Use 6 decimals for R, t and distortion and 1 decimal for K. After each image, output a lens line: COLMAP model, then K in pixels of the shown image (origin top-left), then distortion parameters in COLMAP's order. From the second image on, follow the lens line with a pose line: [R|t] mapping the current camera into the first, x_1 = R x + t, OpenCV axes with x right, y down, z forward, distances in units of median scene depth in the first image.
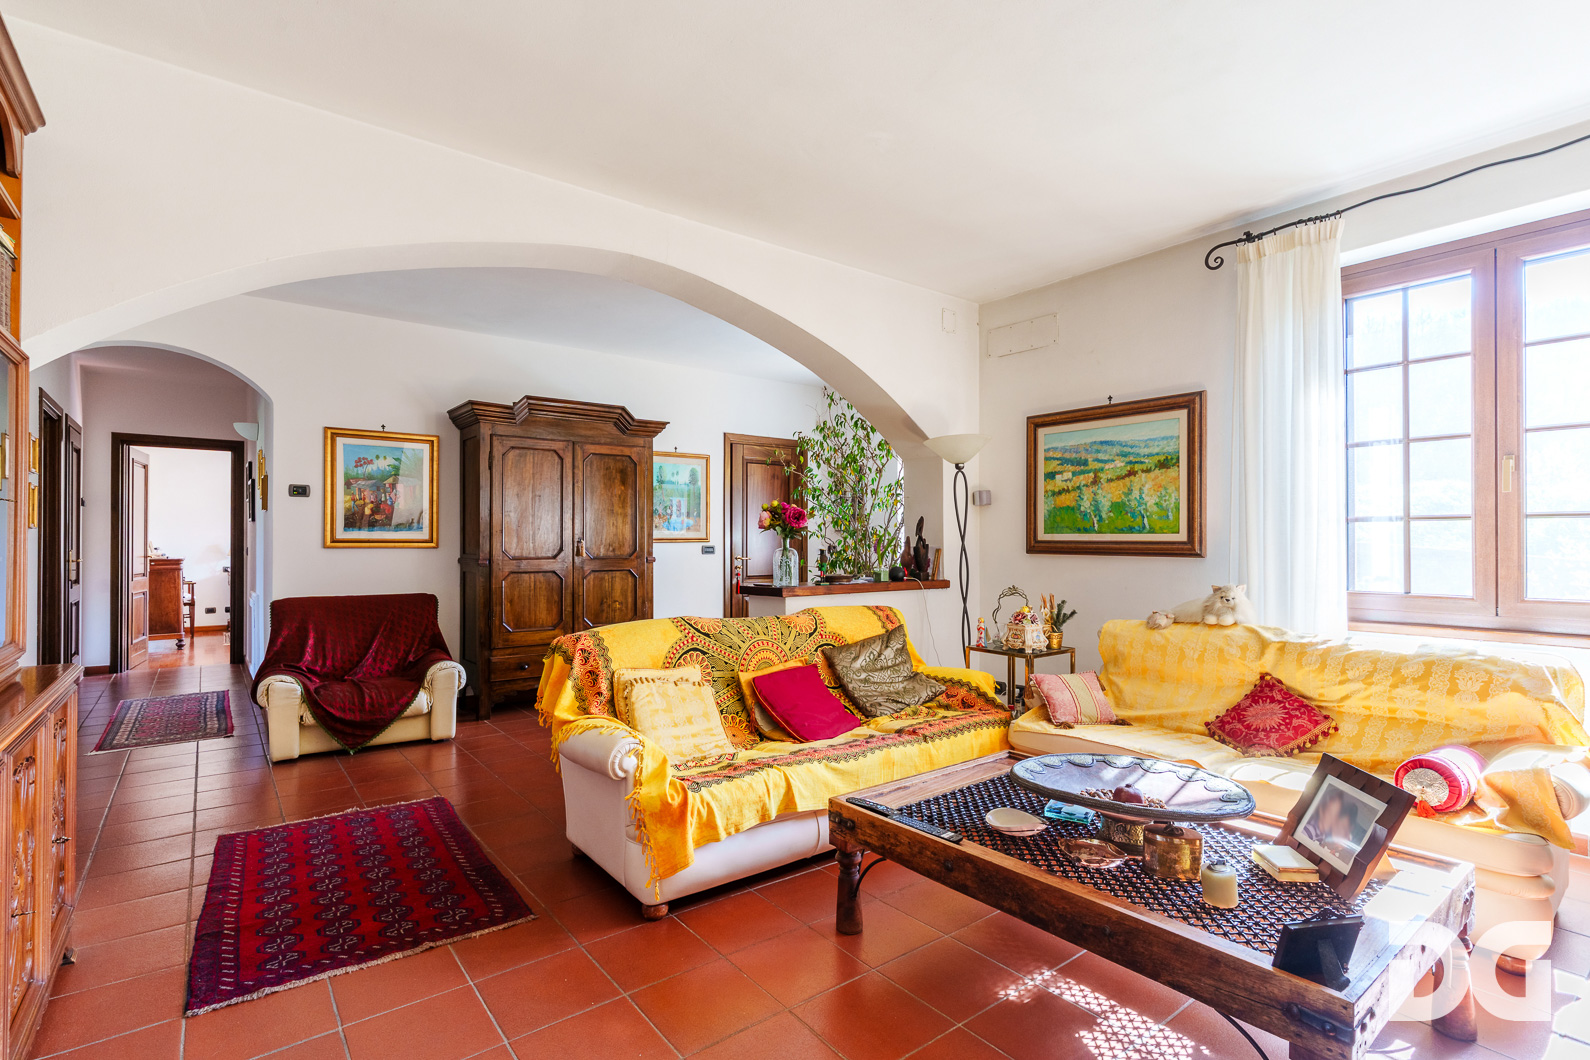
lens RADIAL K [[765.9, 0, 785.0], [0, 765.9, 527.2], [0, 0, 1]] dist [0.006120, -0.000405]
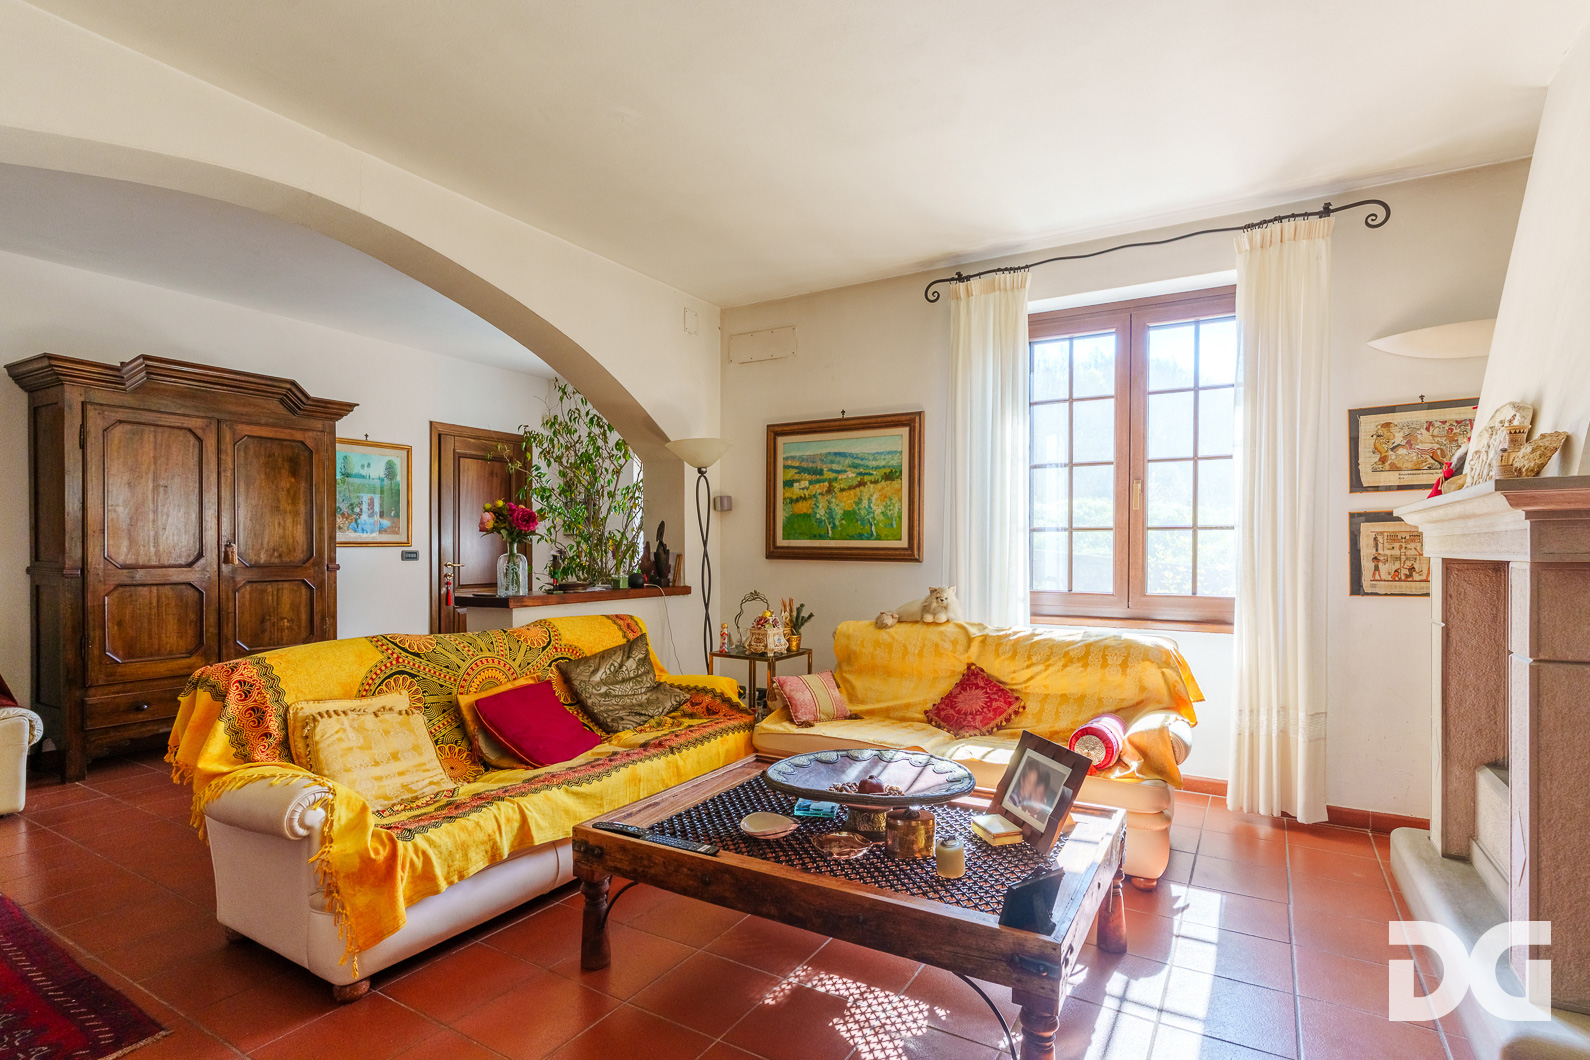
lens RADIAL K [[765.9, 0, 806.3], [0, 765.9, 543.7], [0, 0, 1]] dist [0.006120, -0.000405]
pose [[0.921988, 0.005299, 0.387183, -0.037915], [-0.010980, 0.999862, 0.012462, 0.001011], [-0.387064, -0.015741, 0.921919, 0.047191]]
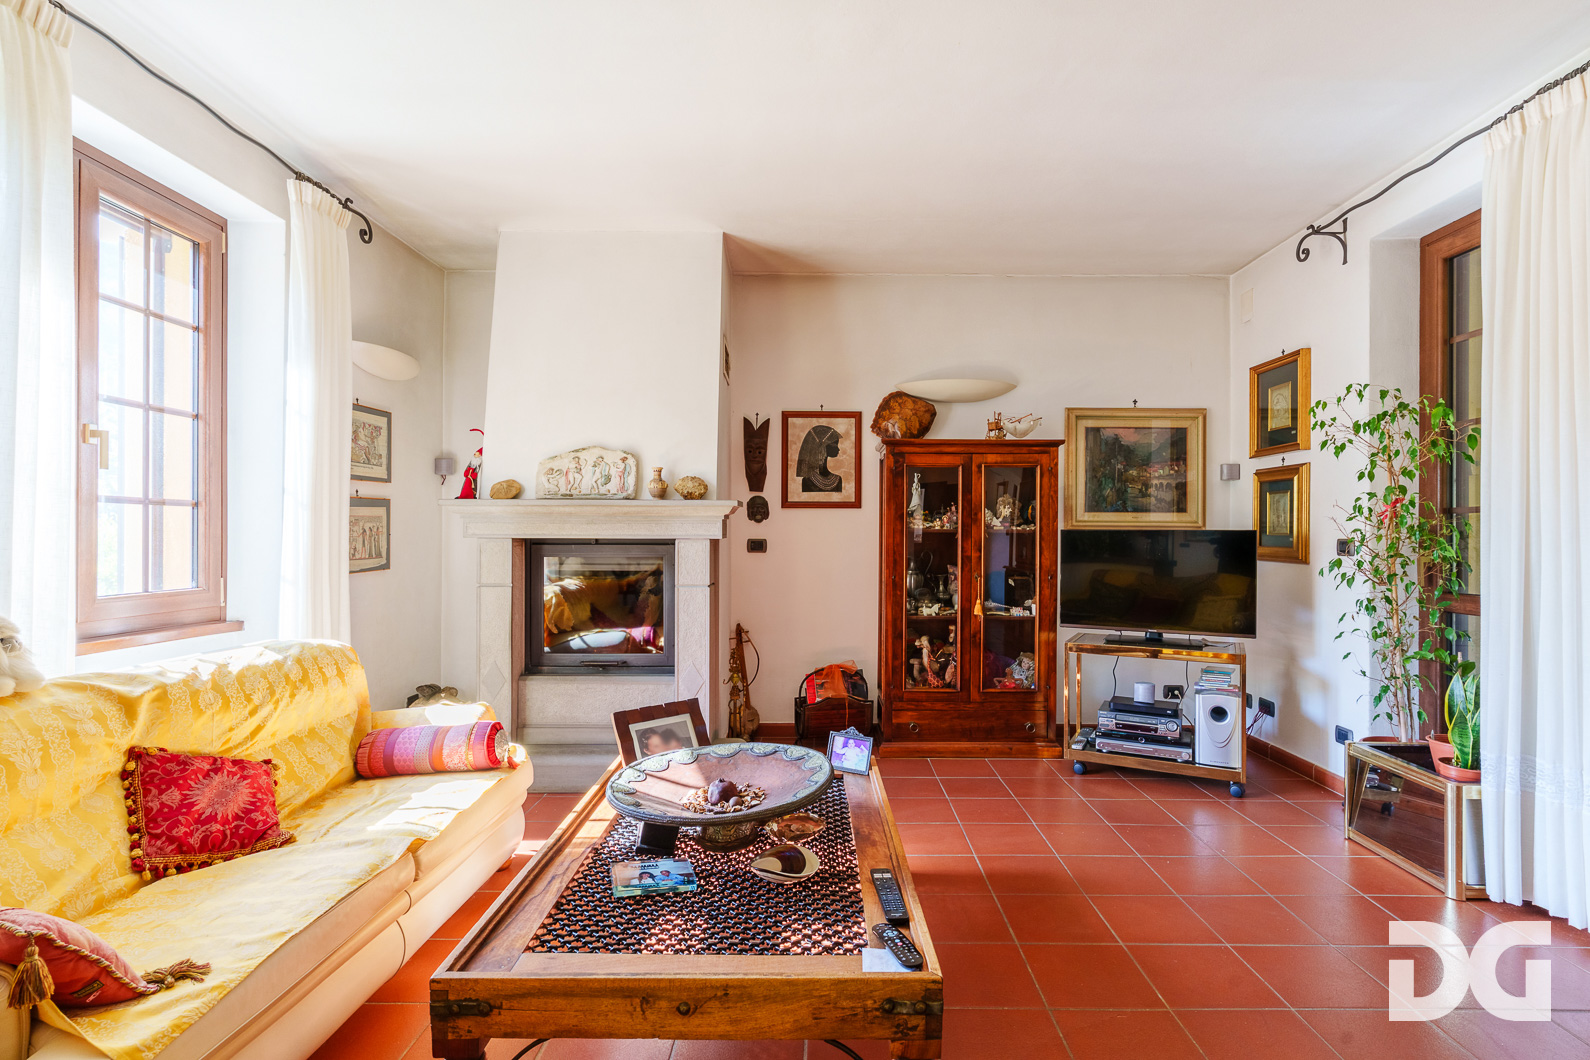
lens RADIAL K [[765.9, 0, 801.6], [0, 765.9, 536.2], [0, 0, 1]] dist [0.006120, -0.000405]
pose [[-0.794827, -0.014036, 0.606673, -0.150134], [-0.025444, 0.999624, -0.010209, 0.014765], [-0.606302, -0.023551, -0.794886, 1.104239]]
